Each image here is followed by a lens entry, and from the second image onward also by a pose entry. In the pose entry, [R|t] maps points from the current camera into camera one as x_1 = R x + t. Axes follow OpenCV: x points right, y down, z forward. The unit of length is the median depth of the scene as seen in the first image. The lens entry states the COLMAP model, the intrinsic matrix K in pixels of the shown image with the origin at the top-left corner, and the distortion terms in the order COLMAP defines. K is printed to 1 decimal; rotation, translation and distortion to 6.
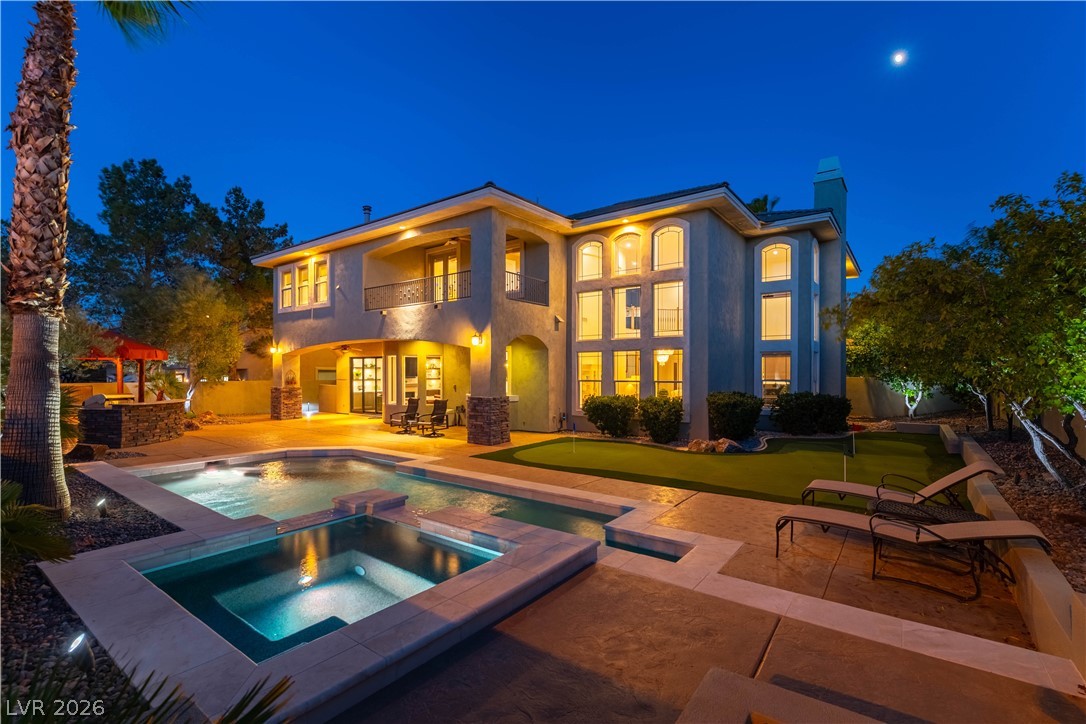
lens RADIAL K [[471.5, 0, 544.5], [0, 471.5, 369.5], [0, 0, 1]] dist [-0.004006, -0.000444]
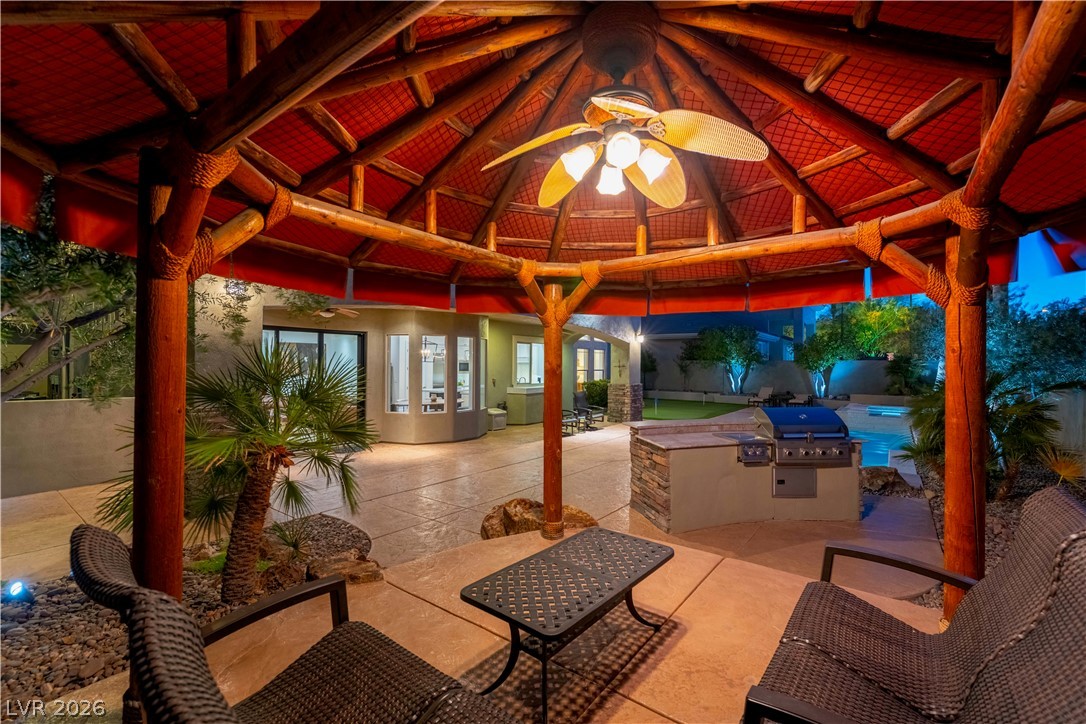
lens RADIAL K [[471.5, 0, 542.1], [0, 471.5, 364.4], [0, 0, 1]] dist [-0.004006, -0.000444]
pose [[0.010112, 0.003176, 0.999944, -1.289991], [-0.011513, 0.999929, -0.003060, 0.012408], [-0.999883, -0.011482, 0.010148, 1.159079]]
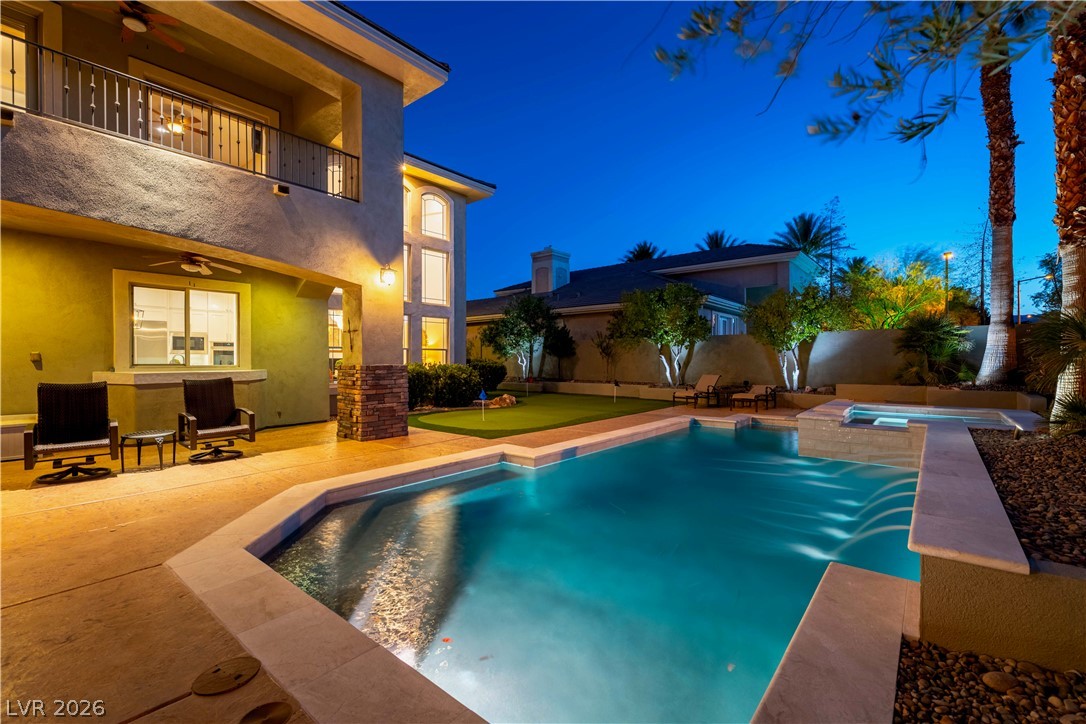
lens RADIAL K [[471.5, 0, 542.6], [0, 471.5, 362.1], [0, 0, 1]] dist [-0.004006, -0.000444]
pose [[0.058303, -0.001310, 0.998298, -0.714687], [-0.002647, 0.999995, 0.001467, 0.049363], [-0.998295, -0.002728, 0.058300, 0.698953]]
